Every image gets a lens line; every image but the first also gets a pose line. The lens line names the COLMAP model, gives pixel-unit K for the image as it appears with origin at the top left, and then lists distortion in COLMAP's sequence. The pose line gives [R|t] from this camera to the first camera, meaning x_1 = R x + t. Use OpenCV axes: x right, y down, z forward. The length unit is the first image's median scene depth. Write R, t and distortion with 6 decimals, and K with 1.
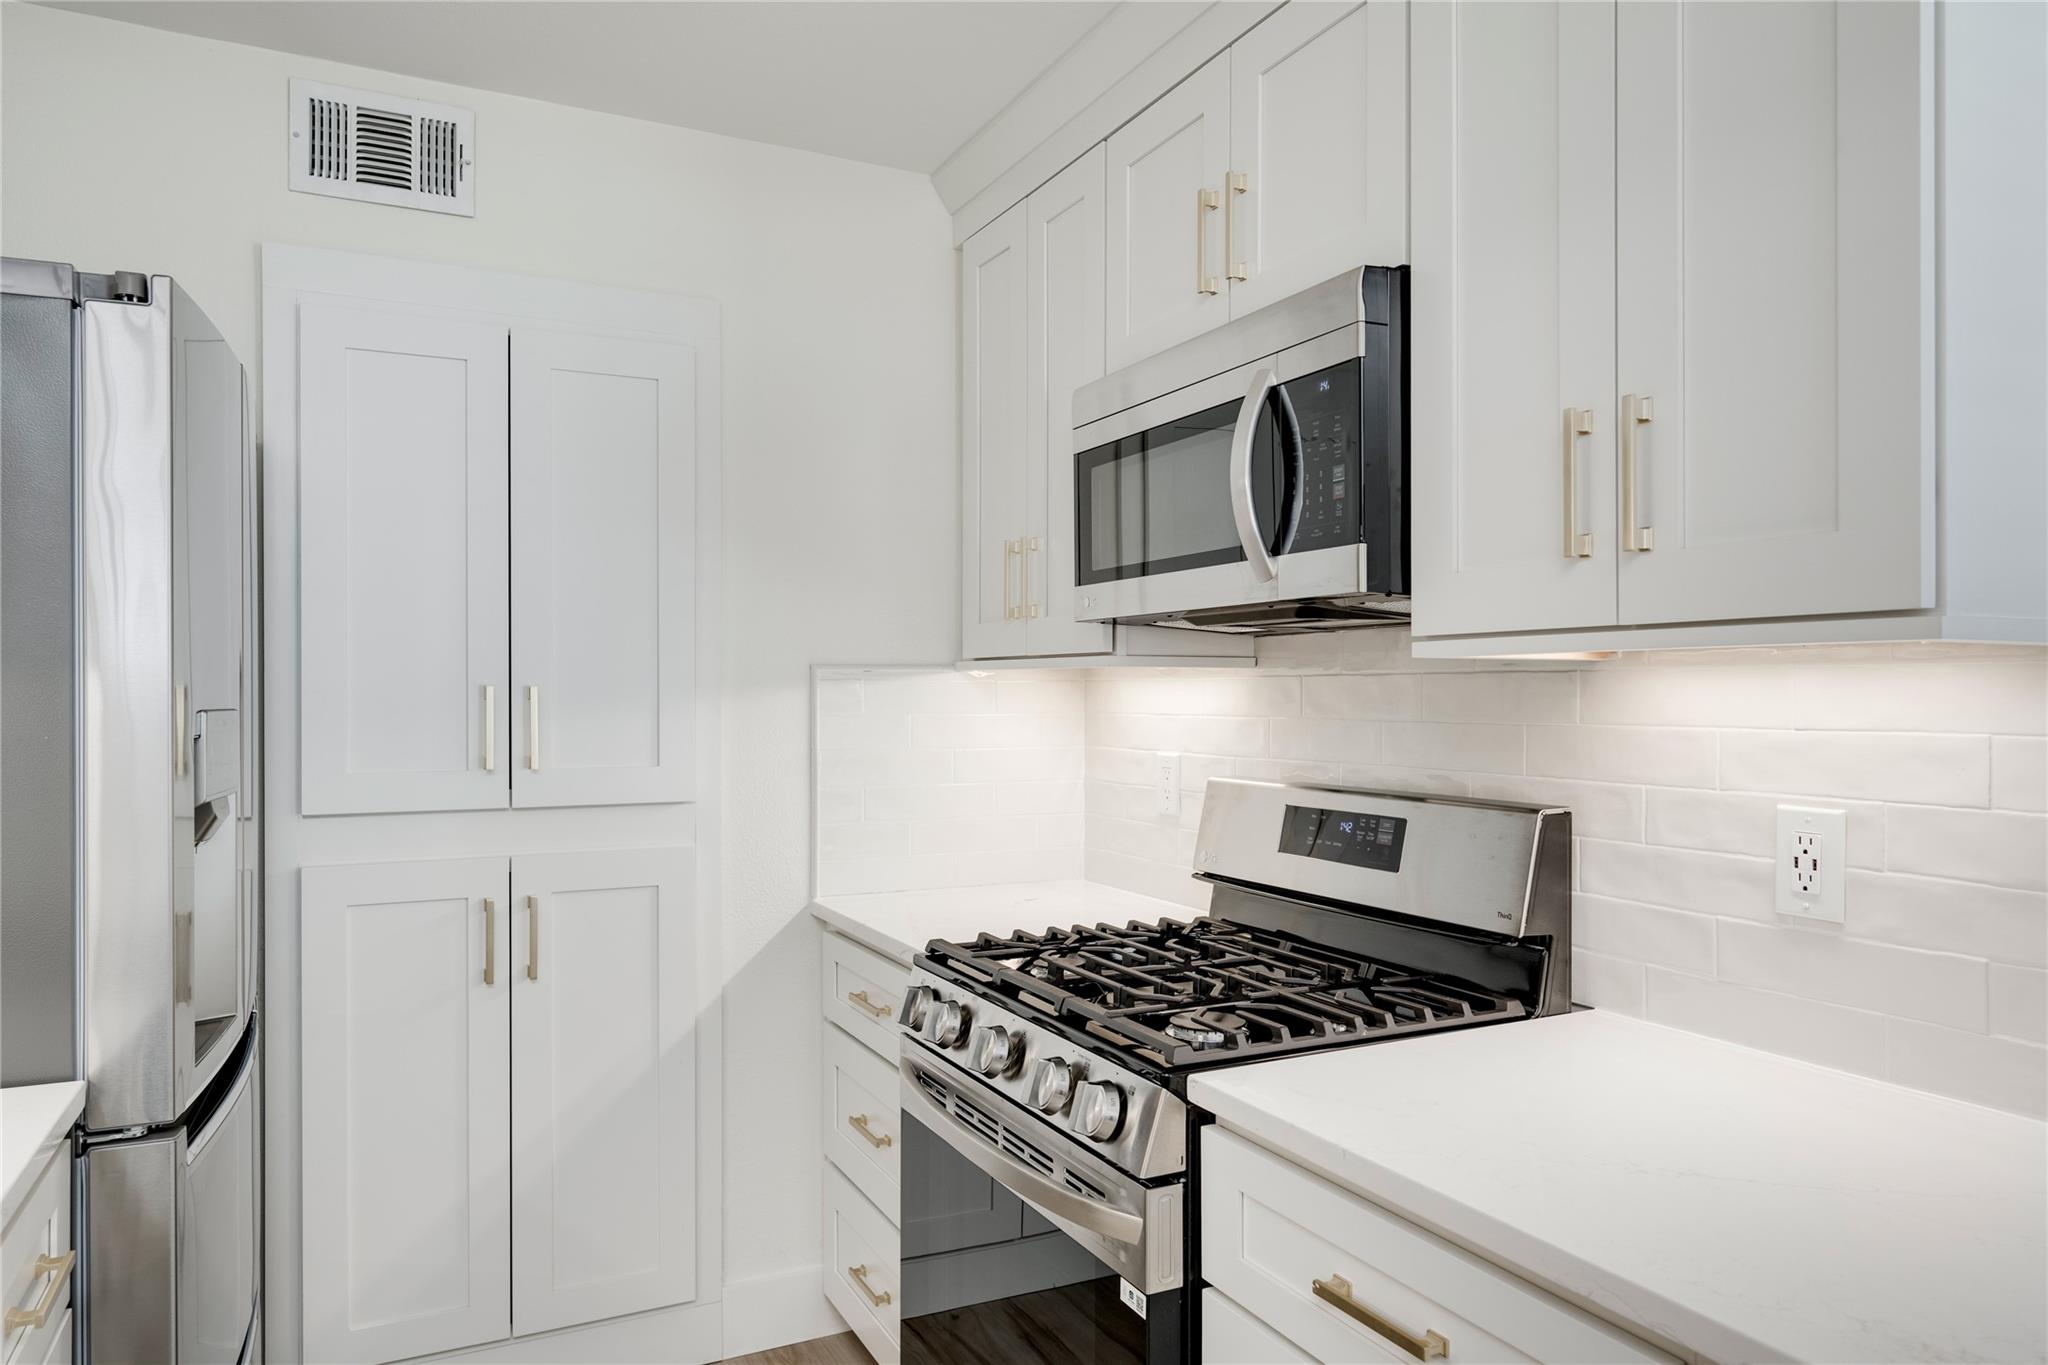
lens RADIAL K [[1337.3, 0, 1023.2], [0, 1337.3, 694.5], [0, 0, 1]] dist [0.006673, 0.001054]
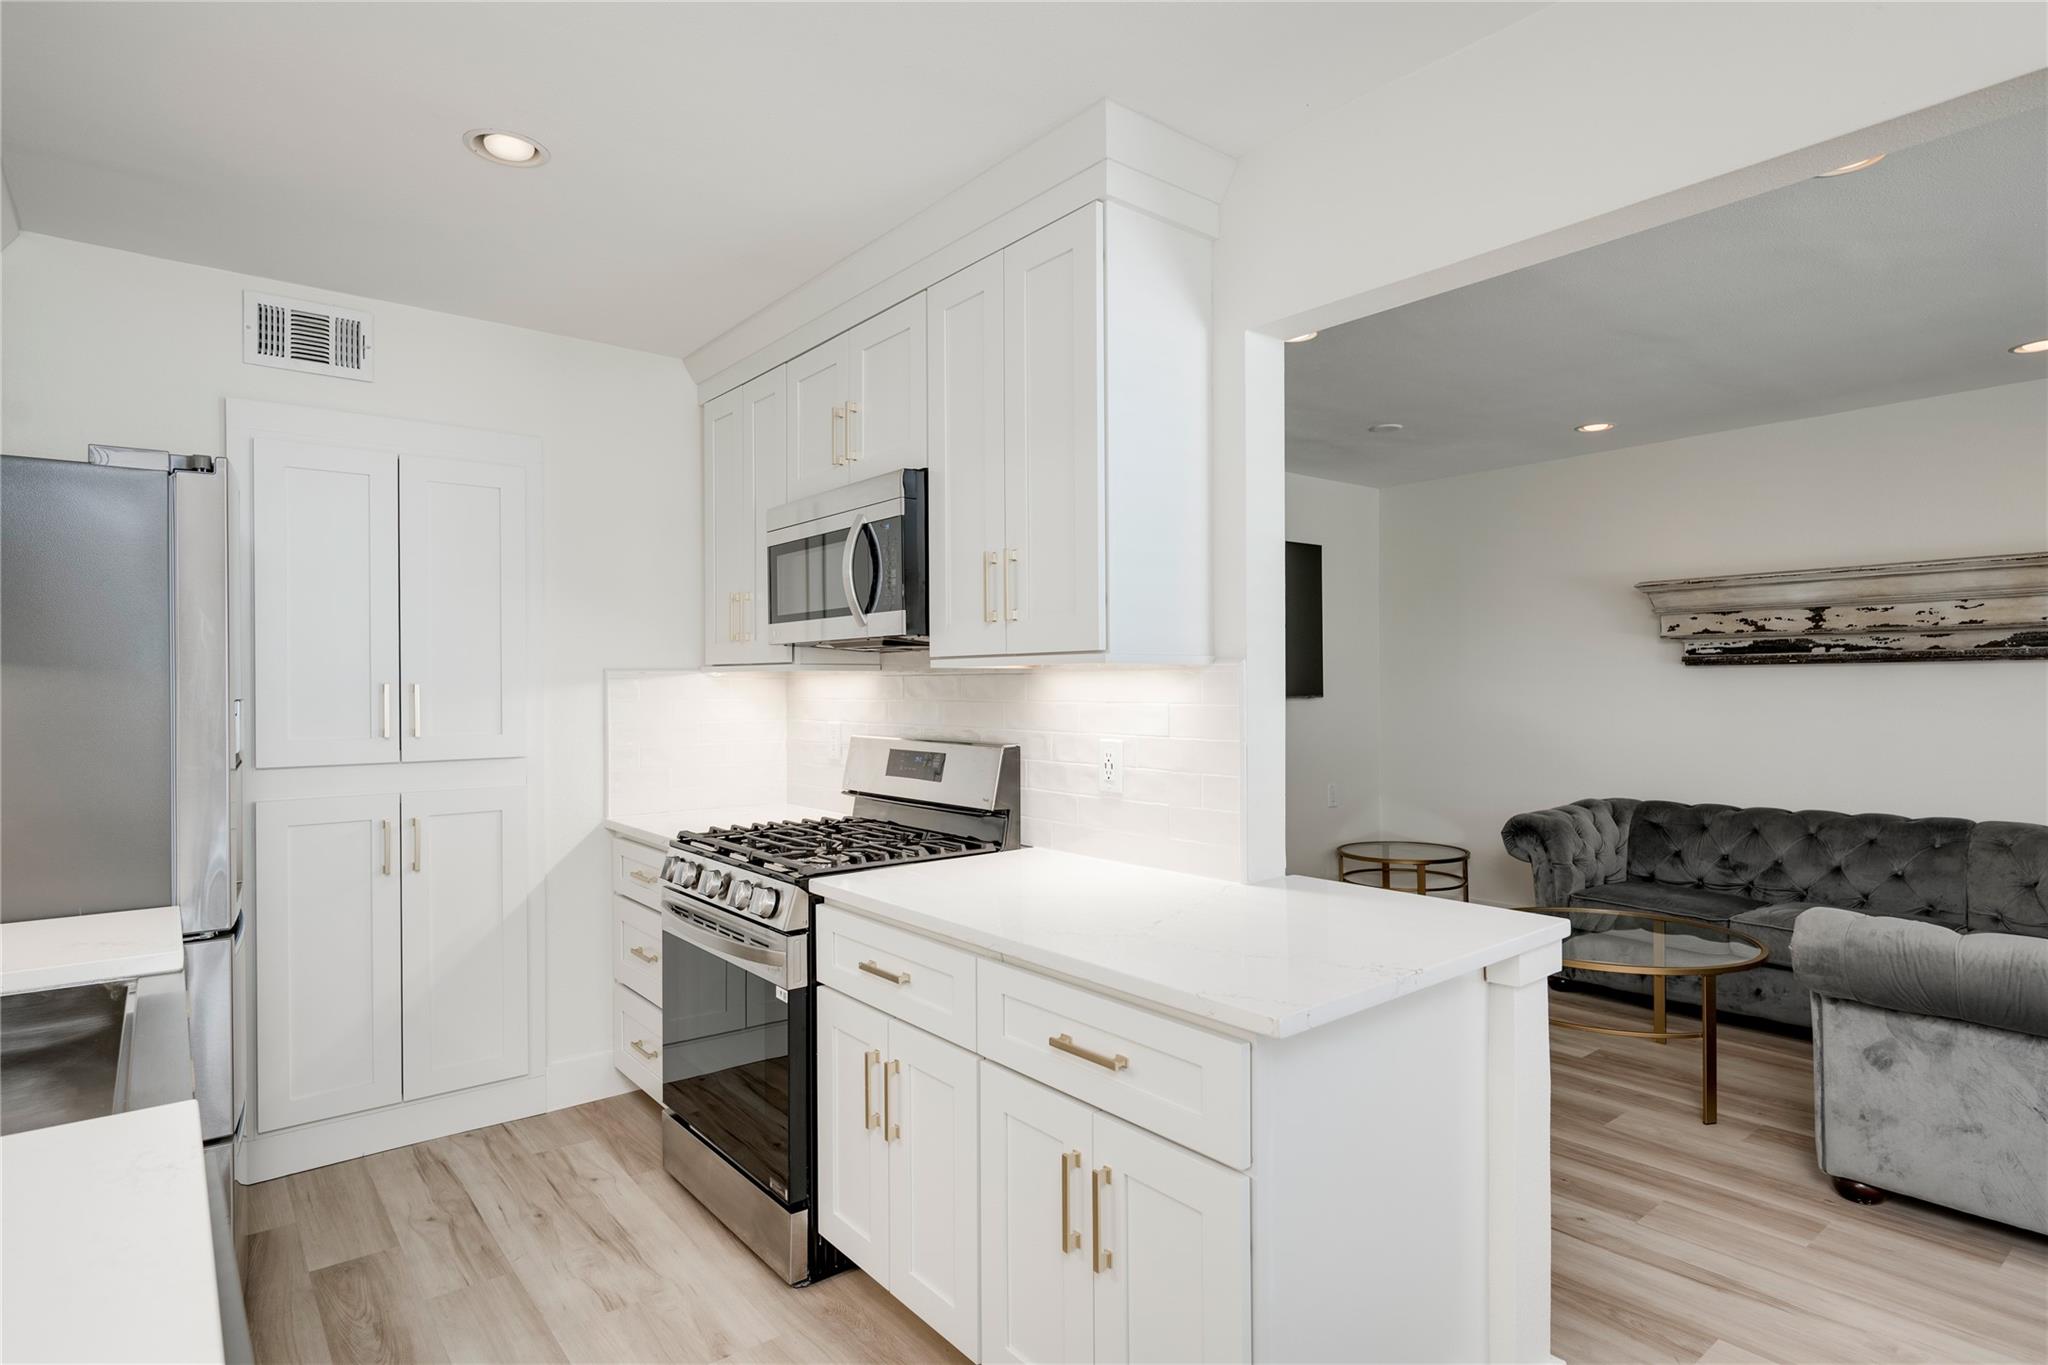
lens RADIAL K [[1068.5, 0, 1022.4], [0, 1068.5, 683.3], [0, 0, 1]] dist [0.001260, 0.000300]
pose [[0.975972, -0.004615, 0.217846, 0.062018], [0.005215, 0.999984, -0.002183, -0.000709], [-0.217833, 0.003267, 0.975981, -0.434324]]
